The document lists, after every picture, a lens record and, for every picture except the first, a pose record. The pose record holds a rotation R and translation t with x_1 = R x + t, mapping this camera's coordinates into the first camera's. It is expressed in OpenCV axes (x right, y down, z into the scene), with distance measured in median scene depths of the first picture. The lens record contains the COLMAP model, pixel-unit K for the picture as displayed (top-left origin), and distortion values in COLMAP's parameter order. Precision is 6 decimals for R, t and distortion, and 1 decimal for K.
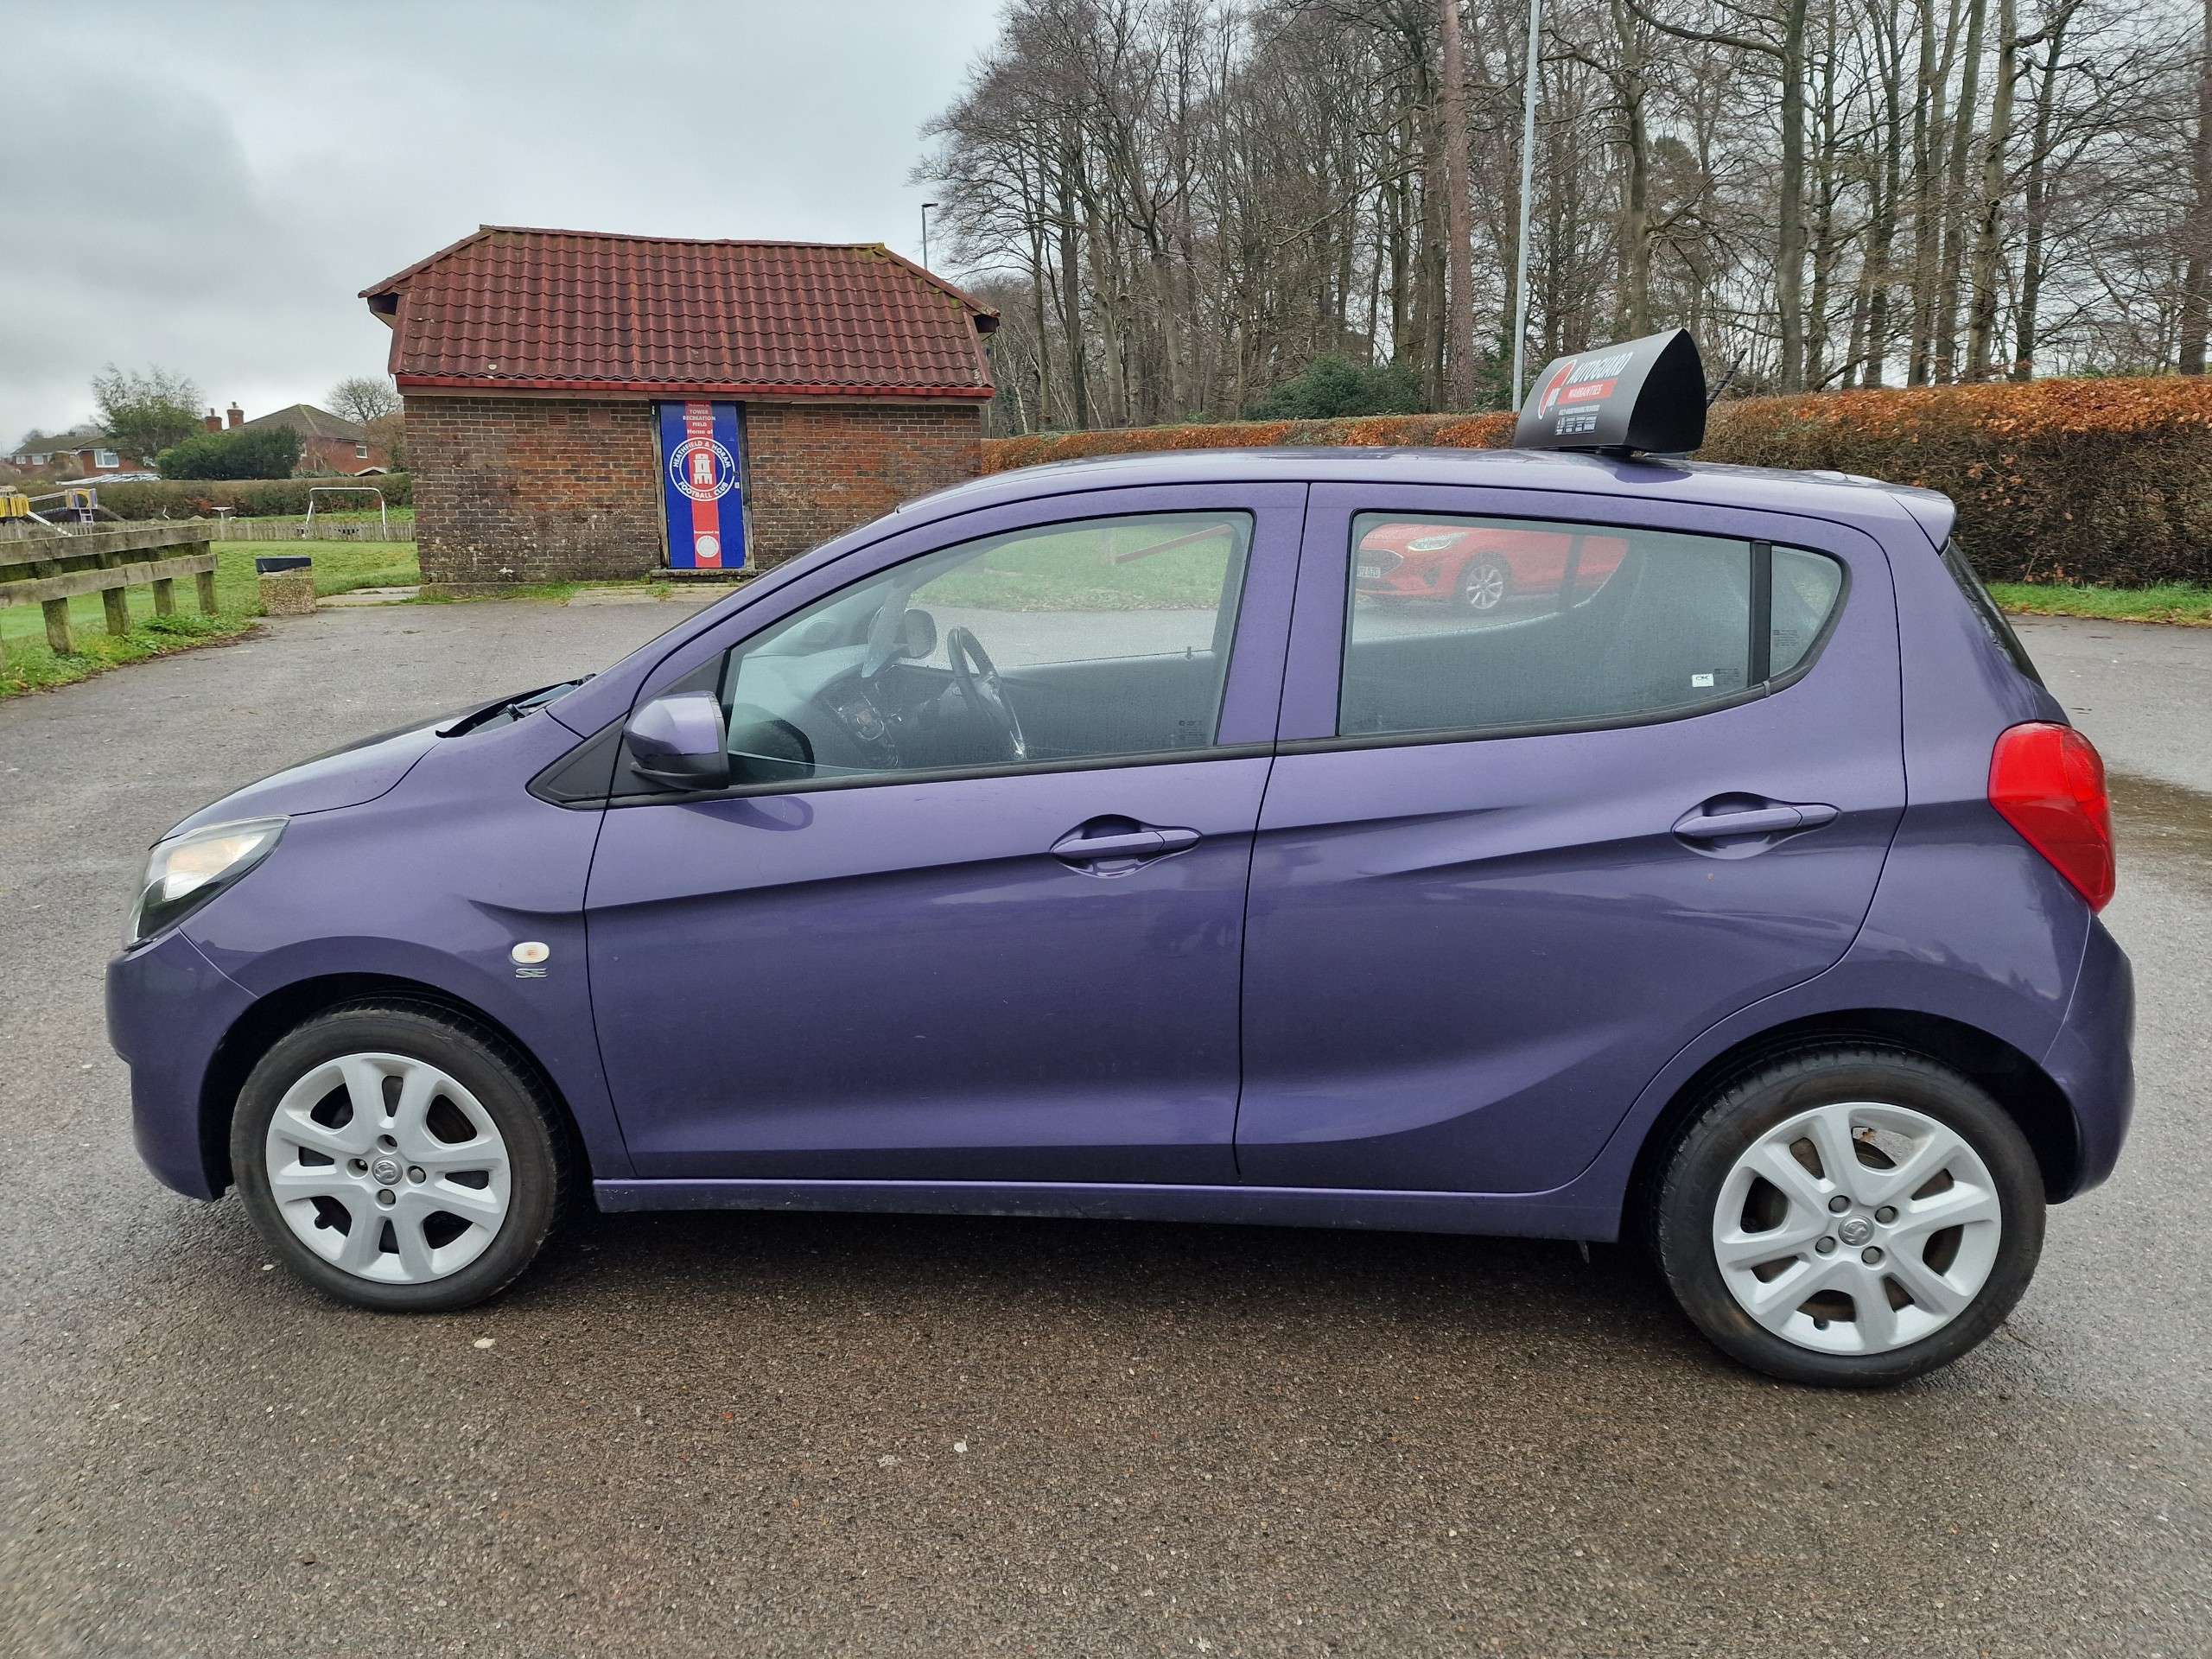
lens RADIAL K [[1560.7, 0, 1106.0], [0, 1560.7, 829.5], [0, 0, 1]] dist [0.053511, -0.056524]
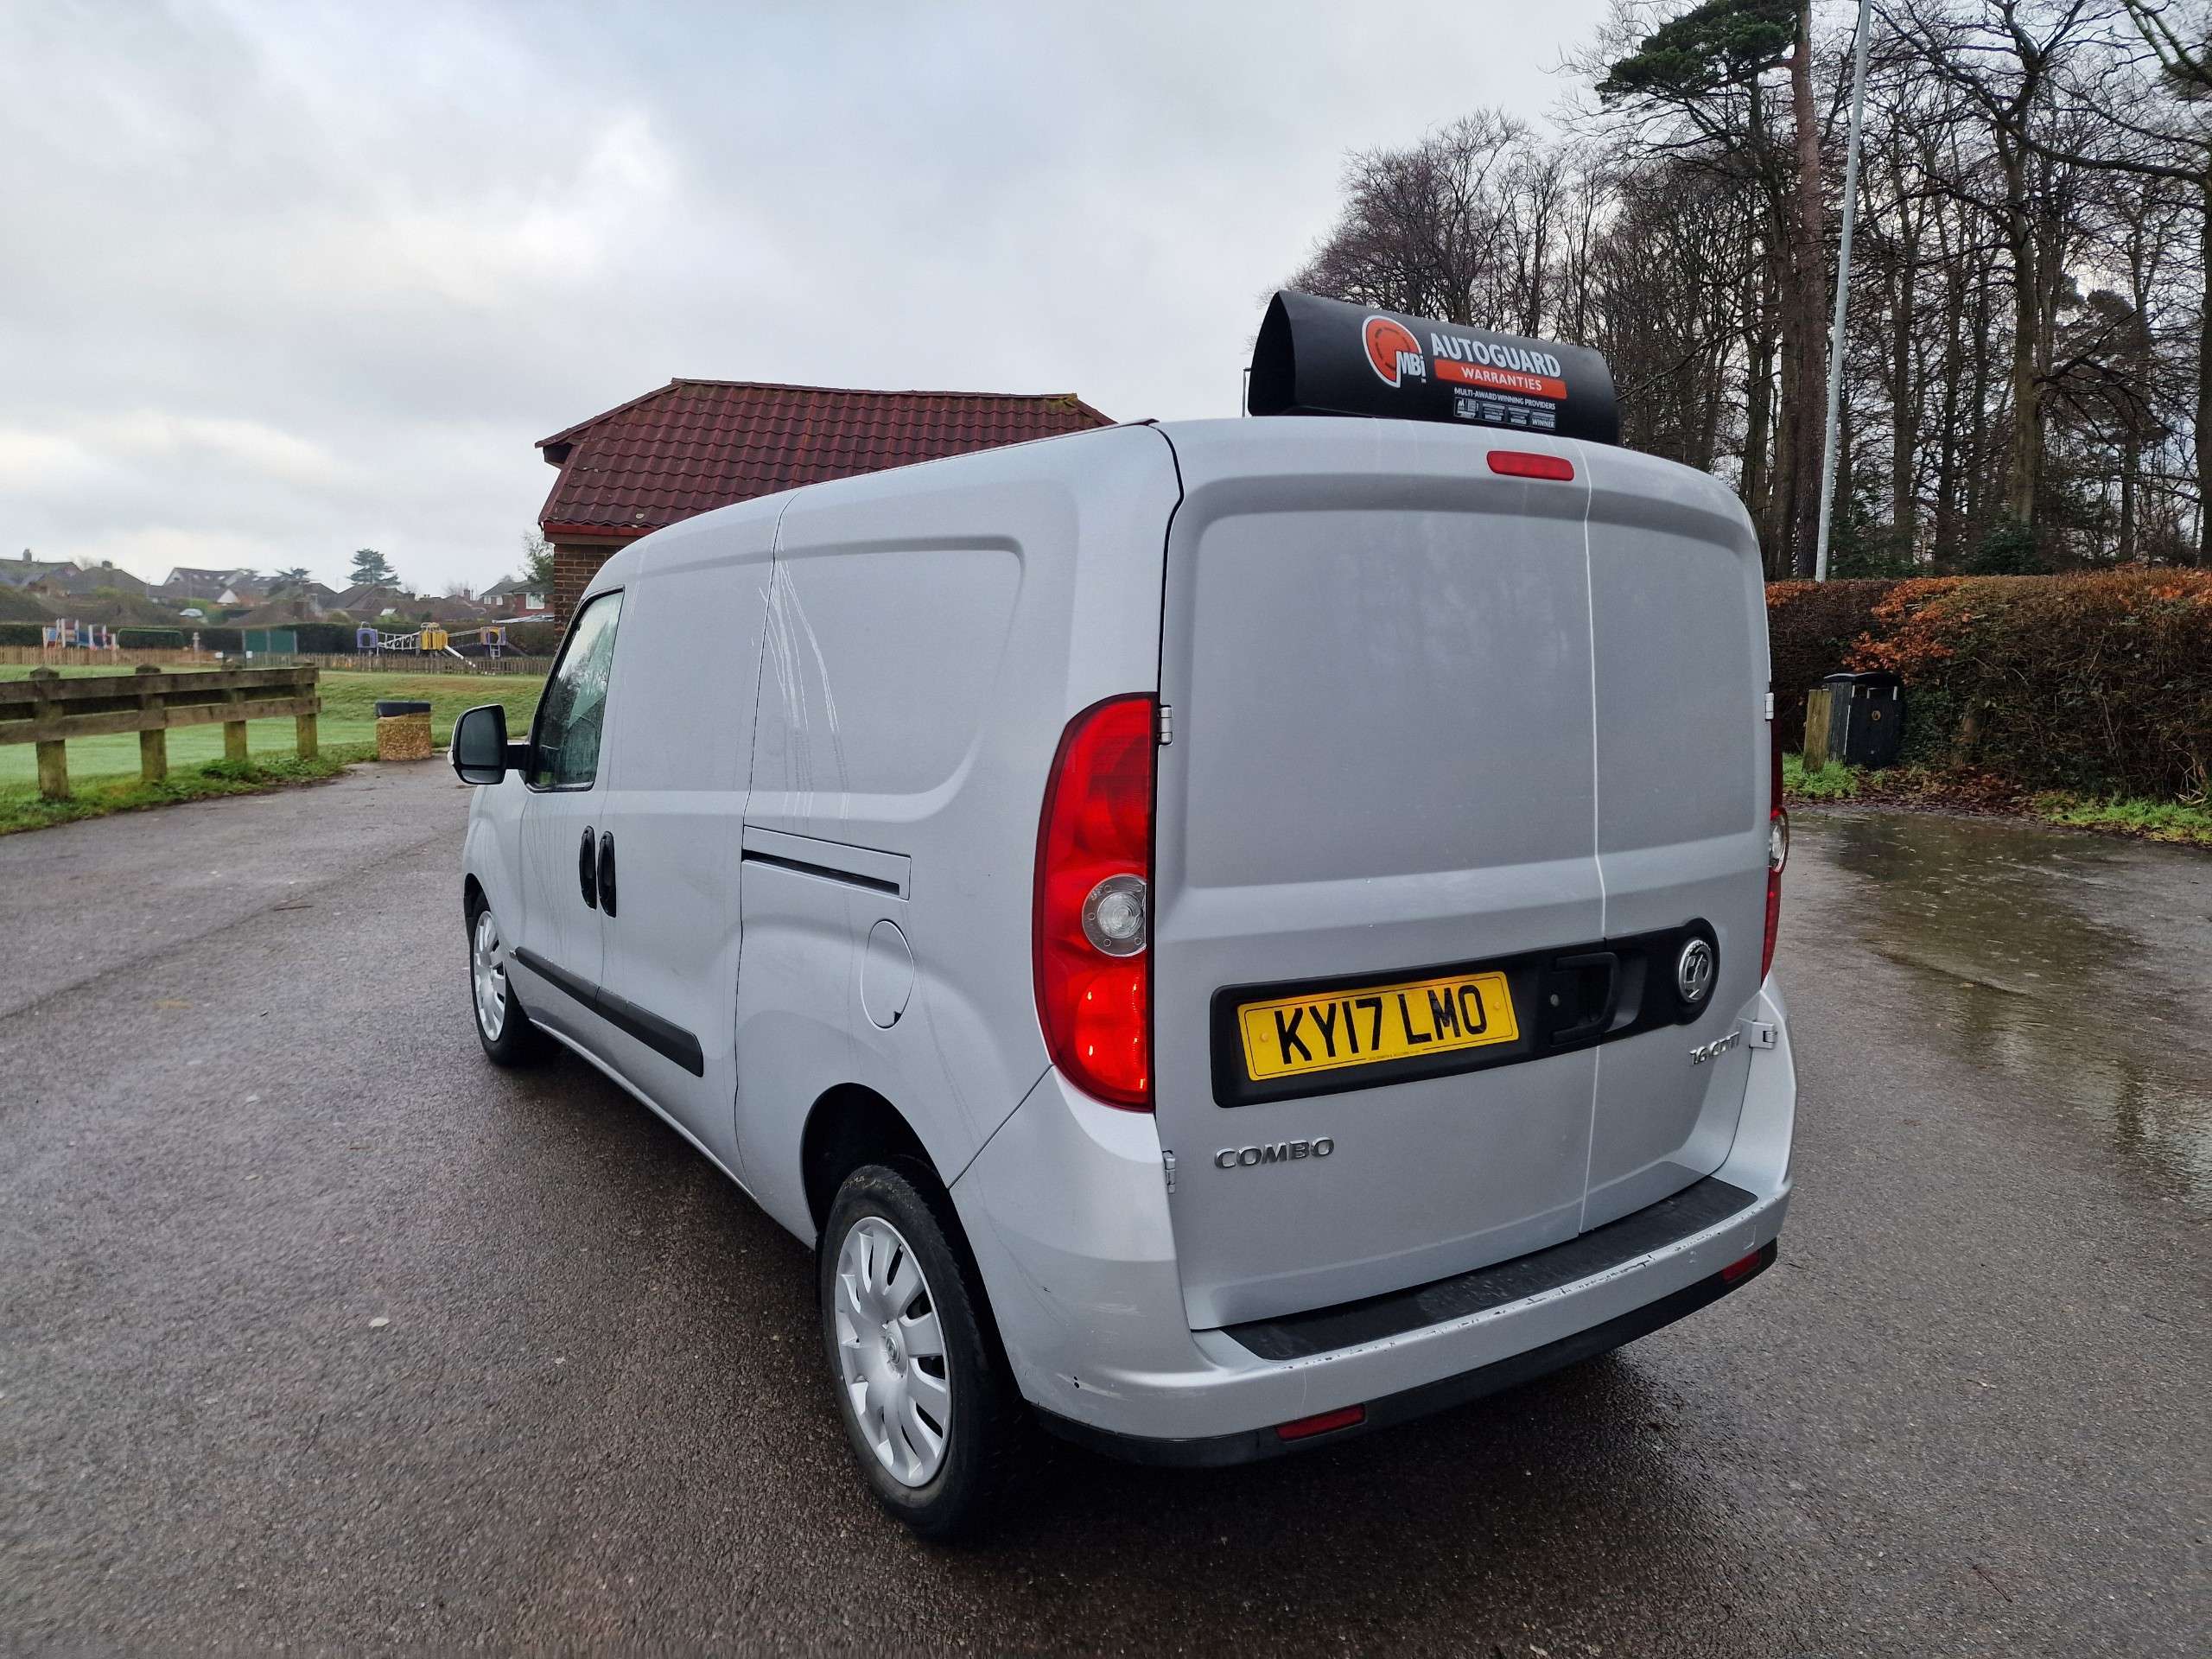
lens RADIAL K [[1560.7, 0, 1106.0], [0, 1560.7, 829.5], [0, 0, 1]] dist [0.053511, -0.056524]
pose [[0.971749, 0.057165, -0.228989, 0.114059], [-0.079321, 0.992891, -0.088746, -0.036785], [0.222288, 0.104402, 0.969375, 0.138379]]
